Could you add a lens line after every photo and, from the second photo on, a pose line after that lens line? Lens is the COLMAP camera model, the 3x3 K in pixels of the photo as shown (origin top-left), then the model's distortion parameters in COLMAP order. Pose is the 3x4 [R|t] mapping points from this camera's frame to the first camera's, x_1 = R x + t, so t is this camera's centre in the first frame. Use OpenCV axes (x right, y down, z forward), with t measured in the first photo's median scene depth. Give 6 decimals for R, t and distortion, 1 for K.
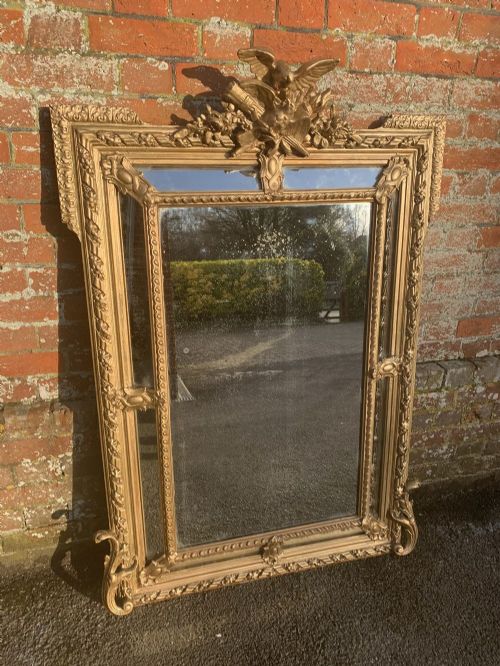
lens RADIAL K [[471.7, 0, 254.6], [0, 471.7, 328.2], [0, 0, 1]] dist [0.006939, -0.004822]
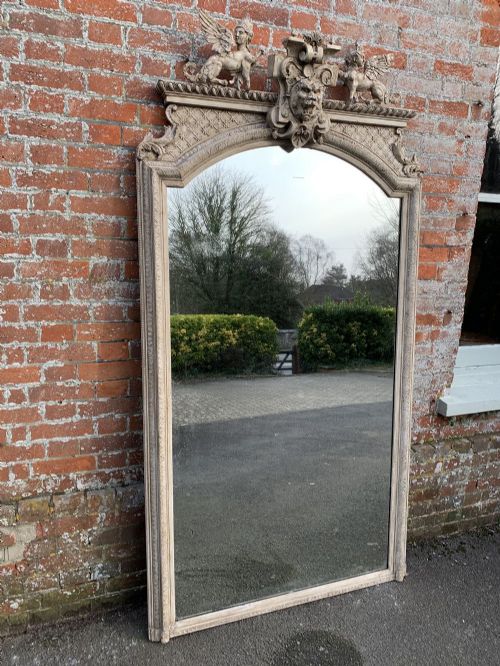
lens RADIAL K [[471.7, 0, 253.0], [0, 471.7, 347.2], [0, 0, 1]] dist [0.006939, -0.004822]
pose [[0.996541, -0.021477, 0.080284, -0.015012], [0.035054, 0.984518, -0.171740, -0.014102], [-0.075353, 0.173961, 0.981865, -0.562219]]
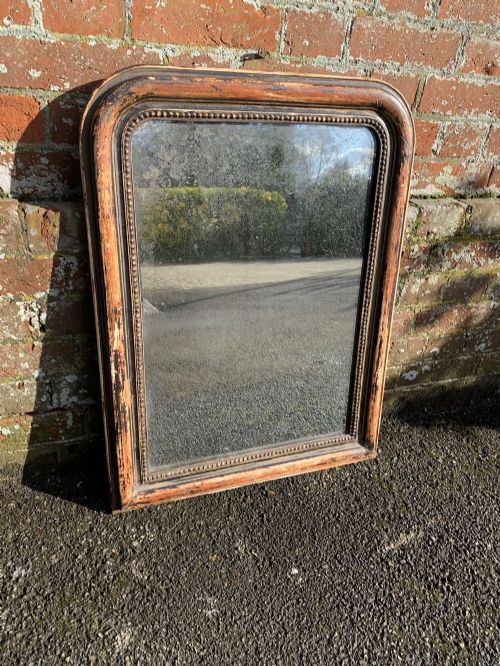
lens RADIAL K [[471.7, 0, 244.6], [0, 471.7, 325.0], [0, 0, 1]] dist [0.006939, -0.004822]
pose [[0.997191, 0.004934, 0.074735, -0.197942], [-0.011562, 0.996008, 0.088513, 0.255789], [-0.074000, -0.089128, 0.993267, 0.389275]]
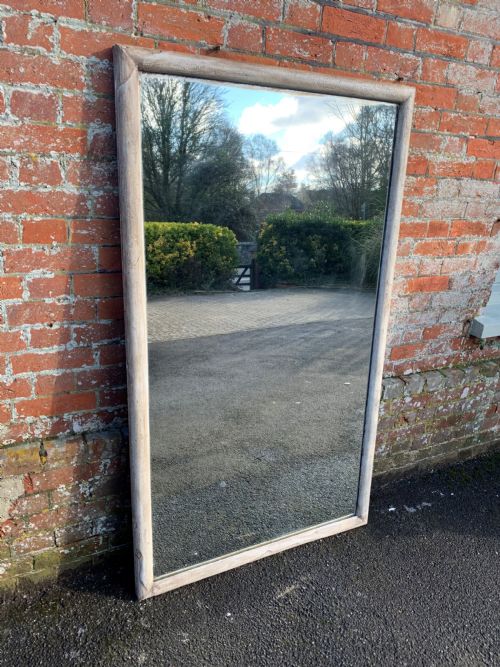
lens RADIAL K [[472.4, 0, 249.7], [0, 472.4, 327.9], [0, 0, 1]] dist [0.006939, -0.004822]
pose [[0.981142, -0.029970, 0.190951, -0.238094], [0.034182, 0.999239, -0.018802, -0.072249], [-0.190242, 0.024975, 0.981419, -0.243793]]
